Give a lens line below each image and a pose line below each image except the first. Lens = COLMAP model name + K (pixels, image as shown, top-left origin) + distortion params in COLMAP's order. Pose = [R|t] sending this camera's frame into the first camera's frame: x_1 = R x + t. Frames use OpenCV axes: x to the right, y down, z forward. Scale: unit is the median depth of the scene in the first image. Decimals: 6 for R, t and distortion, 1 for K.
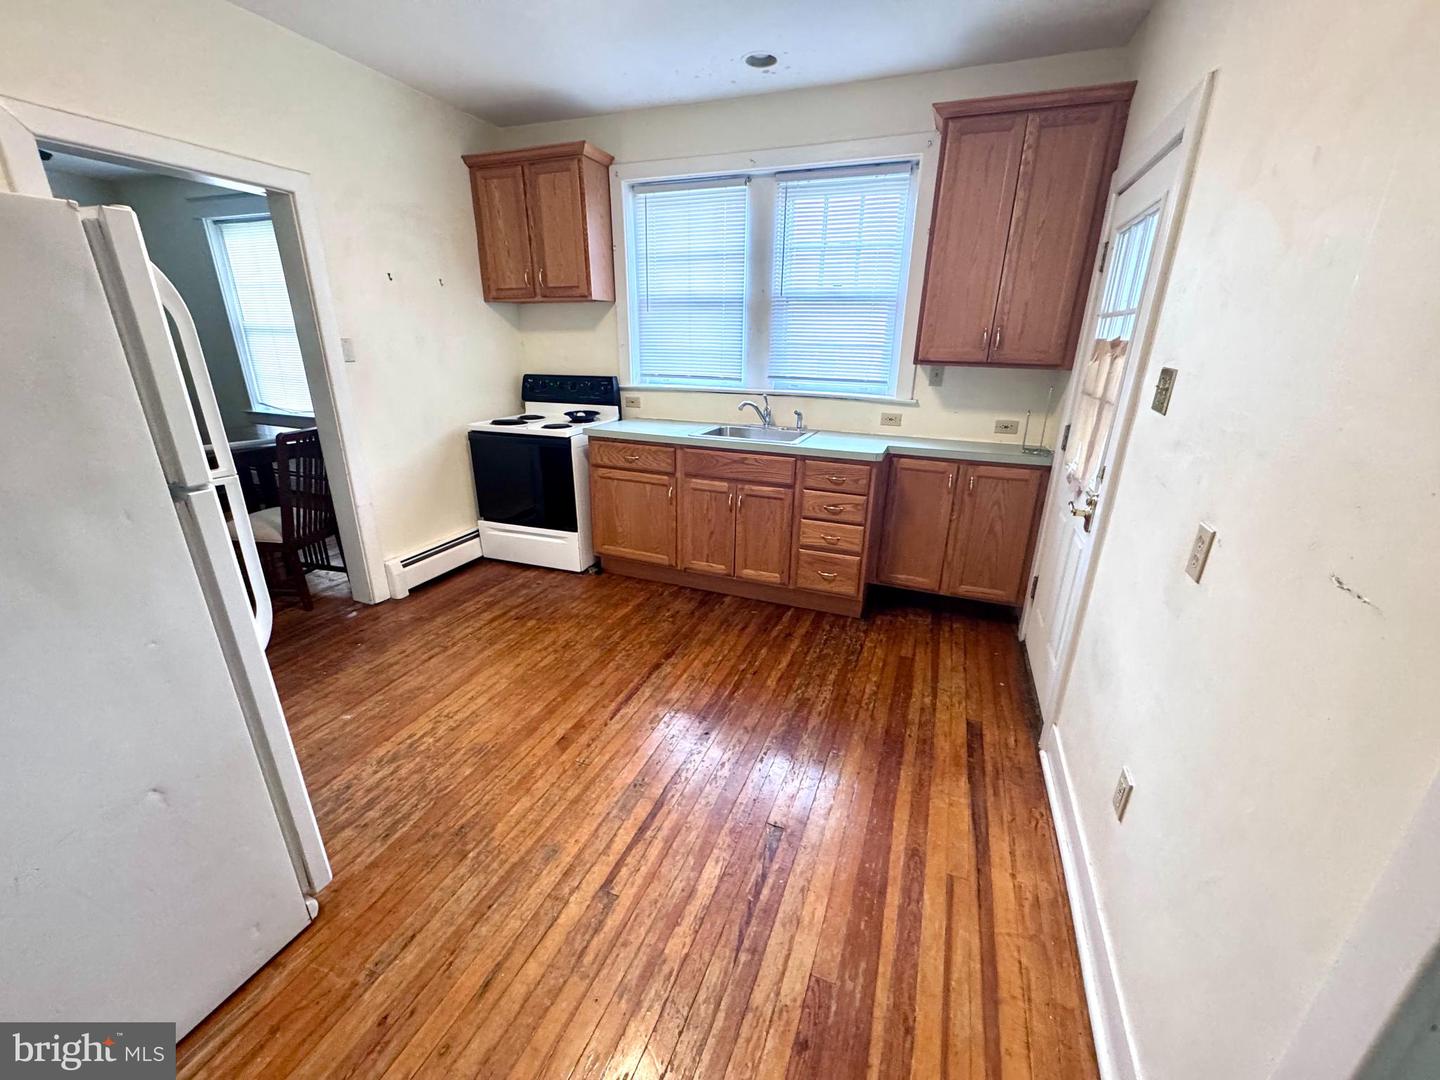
lens RADIAL K [[574.6, 0, 721.2], [0, 574.6, 543.9], [0, 0, 1]] dist [-0.001141, -0.000195]
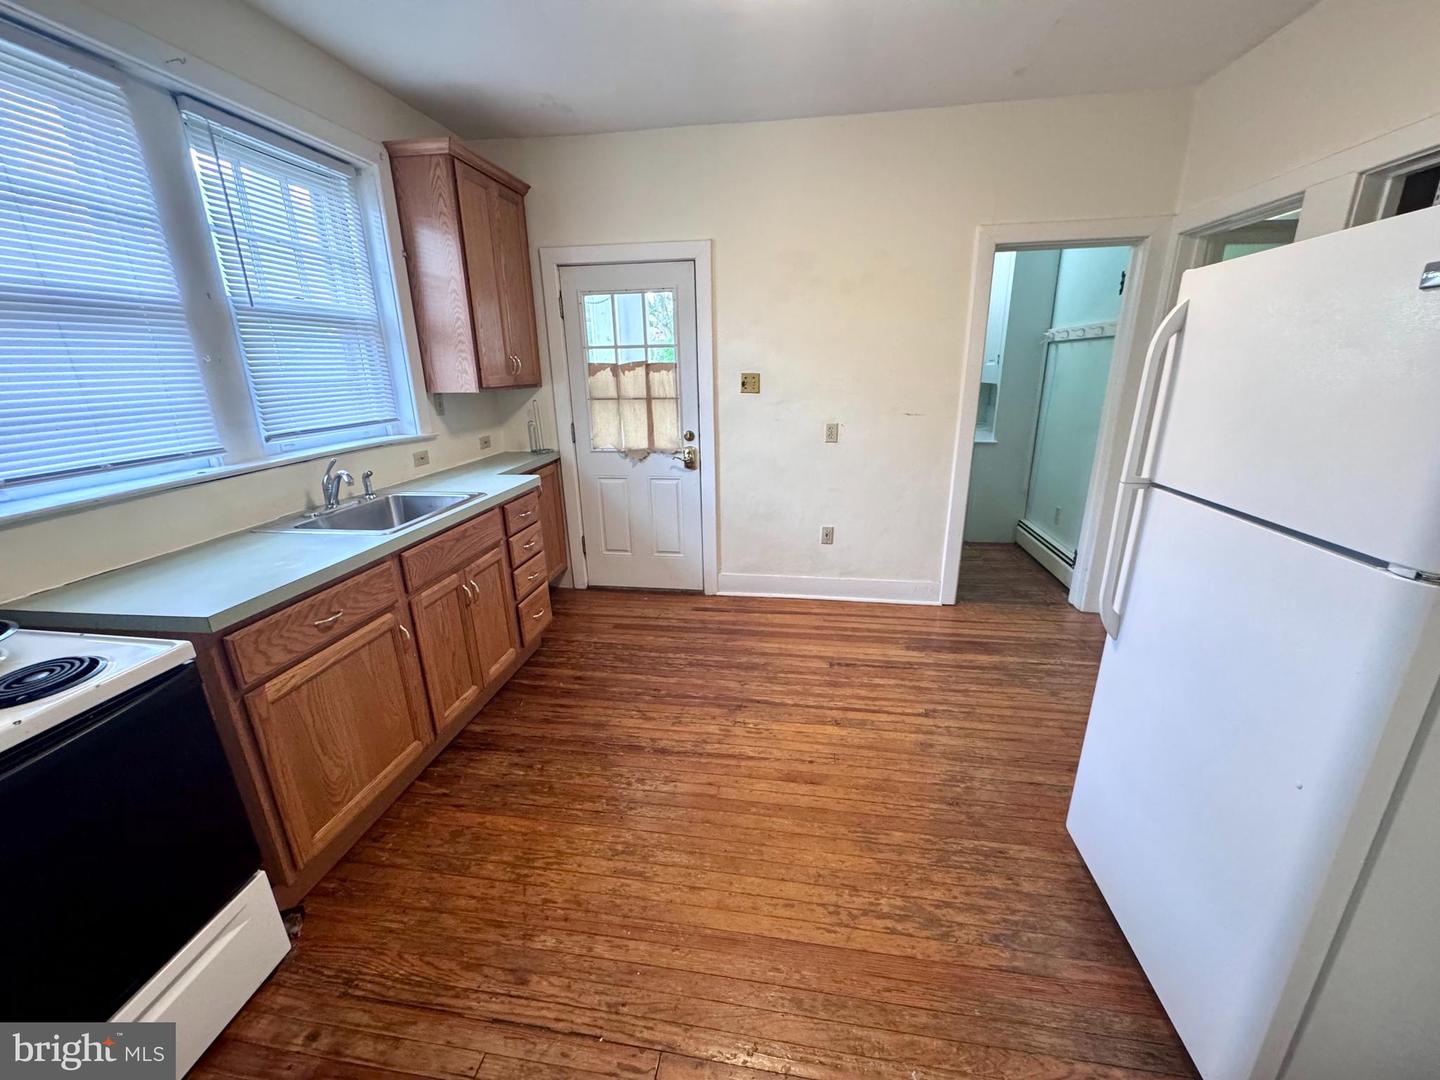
lens RADIAL K [[574.6, 0, 719.5], [0, 574.6, 538.9], [0, 0, 1]] dist [-0.001141, -0.000195]
pose [[-0.221383, -0.300807, 0.927634, -0.883302], [0.343008, 0.866433, 0.362821, -0.360979], [-0.912872, 0.398508, -0.088635, 0.936935]]
